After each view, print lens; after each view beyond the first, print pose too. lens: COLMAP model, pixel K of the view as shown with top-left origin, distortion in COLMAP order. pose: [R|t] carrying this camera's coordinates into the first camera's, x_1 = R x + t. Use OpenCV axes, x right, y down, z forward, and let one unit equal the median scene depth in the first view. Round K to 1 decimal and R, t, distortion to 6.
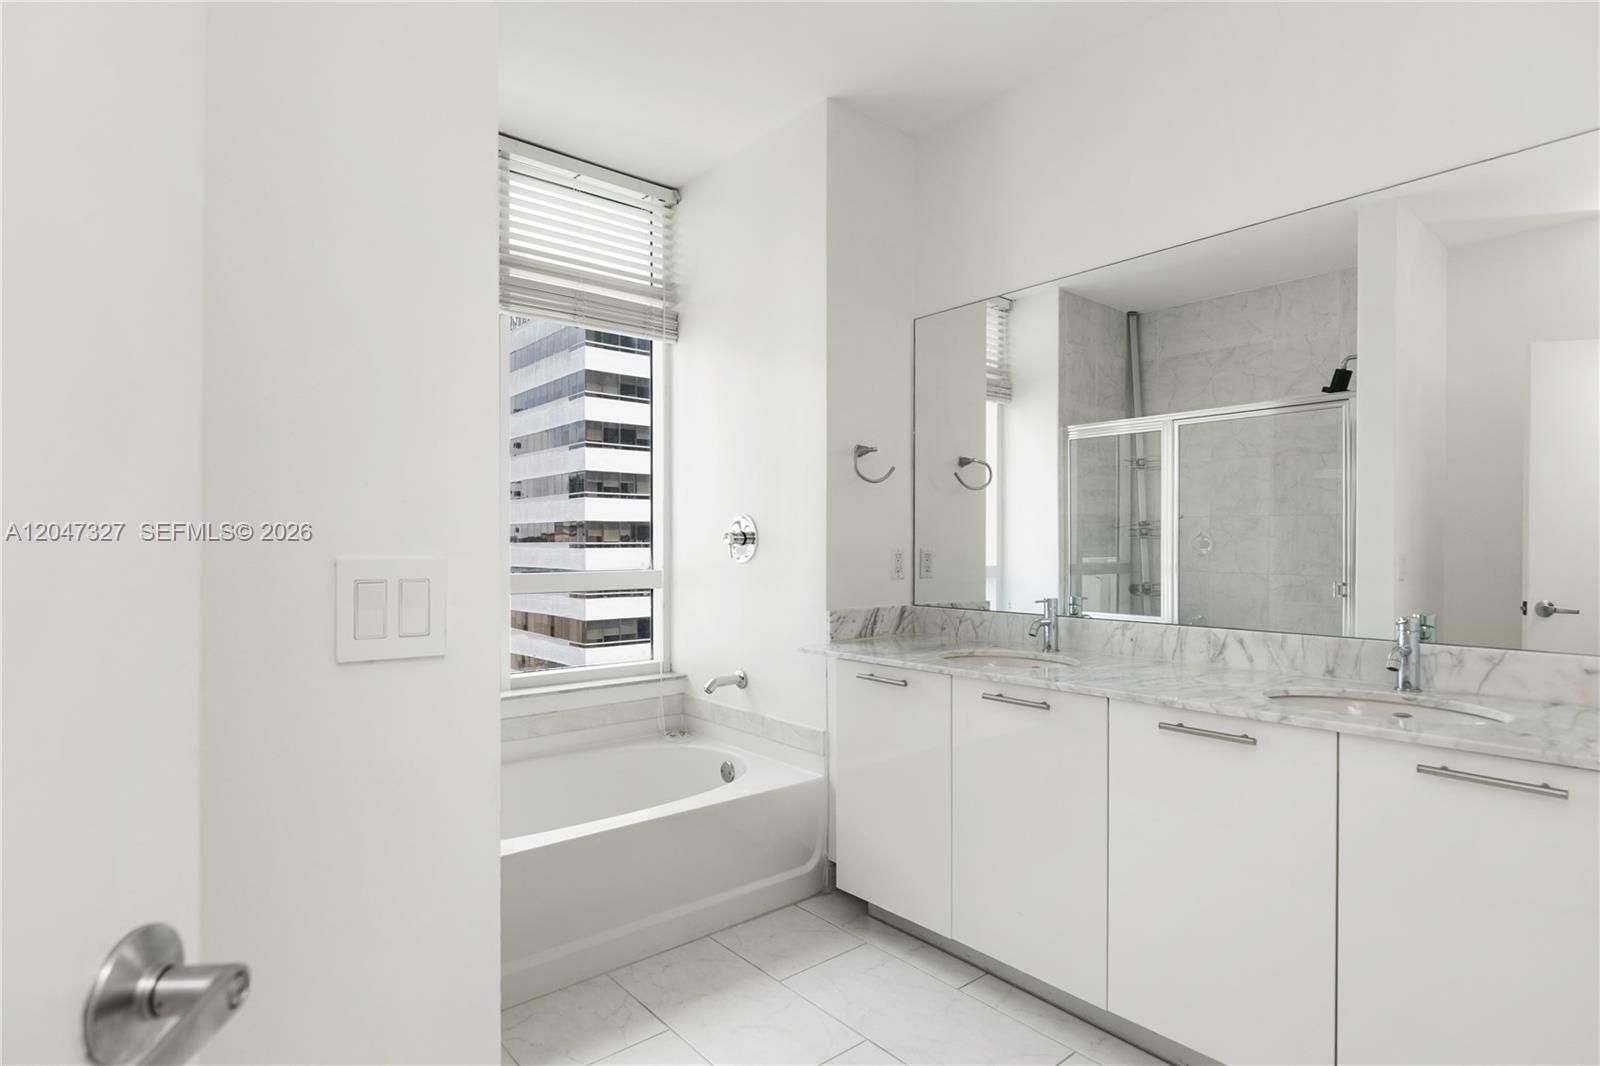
lens RADIAL K [[823.7, 0, 773.8], [0, 823.7, 564.7], [0, 0, 1]] dist [0.002102, -0.000105]
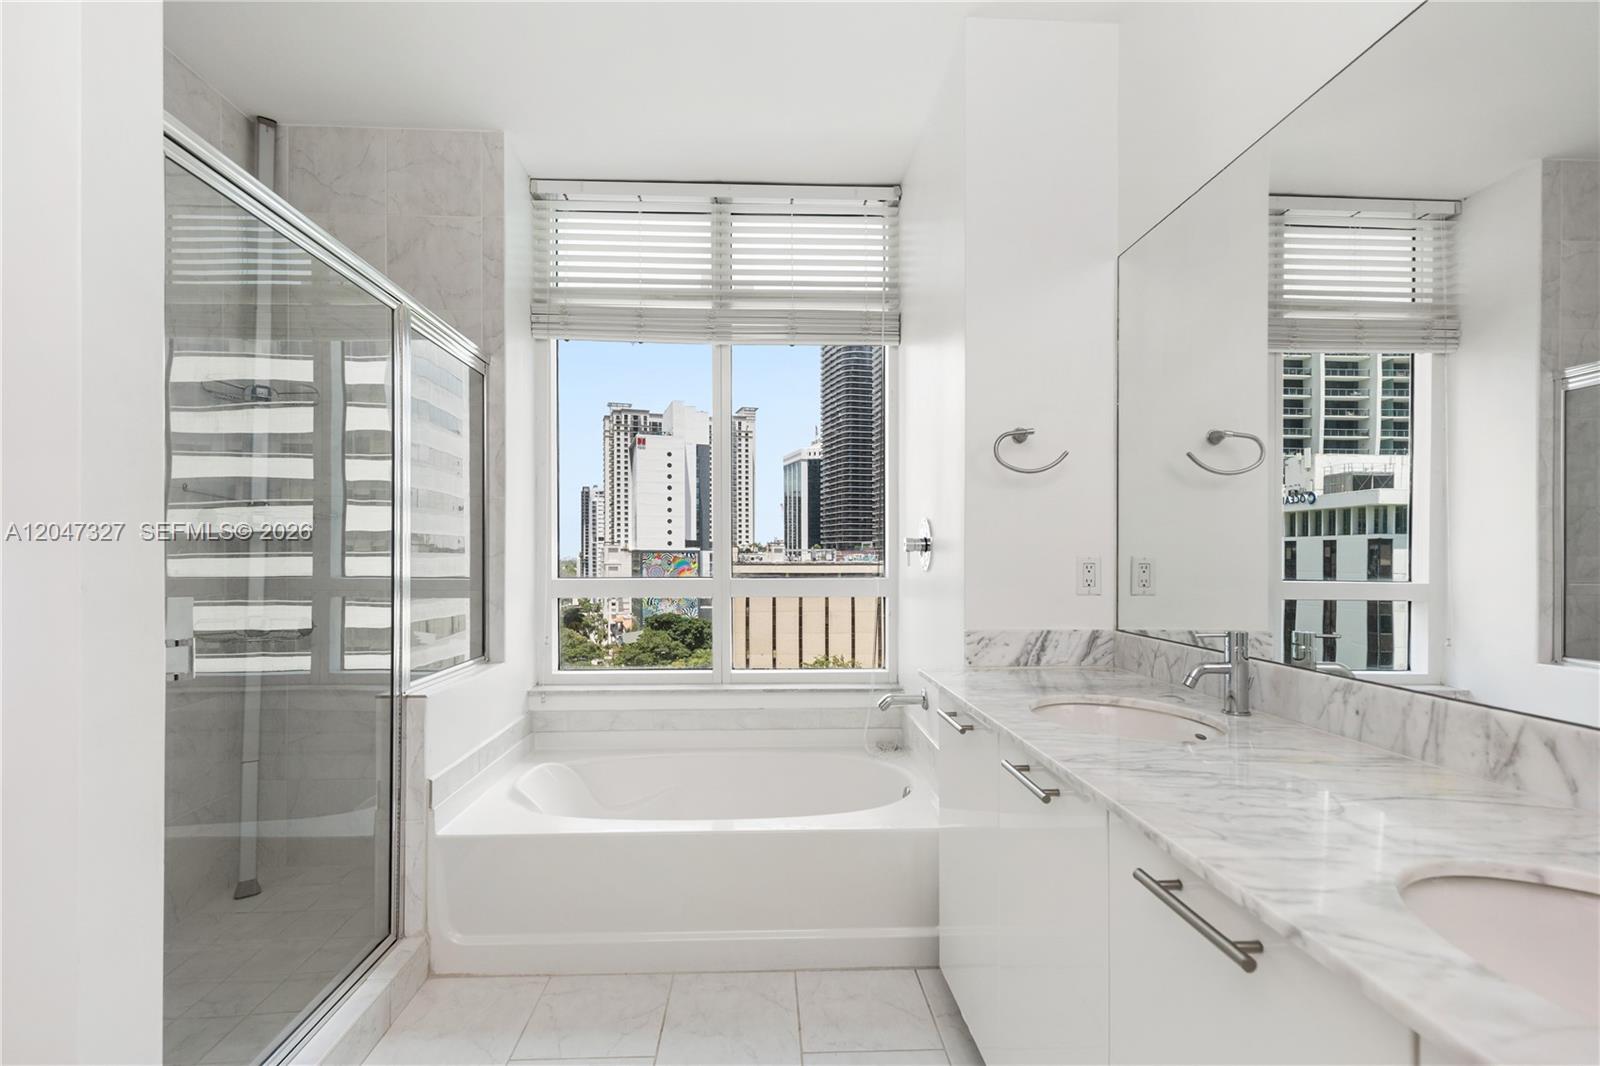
lens RADIAL K [[729.9, 0, 781.9], [0, 729.9, 561.5], [0, 0, 1]] dist [0.010489, -0.002206]
pose [[0.797751, 0.008115, -0.602932, 0.337014], [-0.017733, 0.999793, -0.010005, -0.002599], [0.602726, 0.018673, 0.797730, 0.271335]]
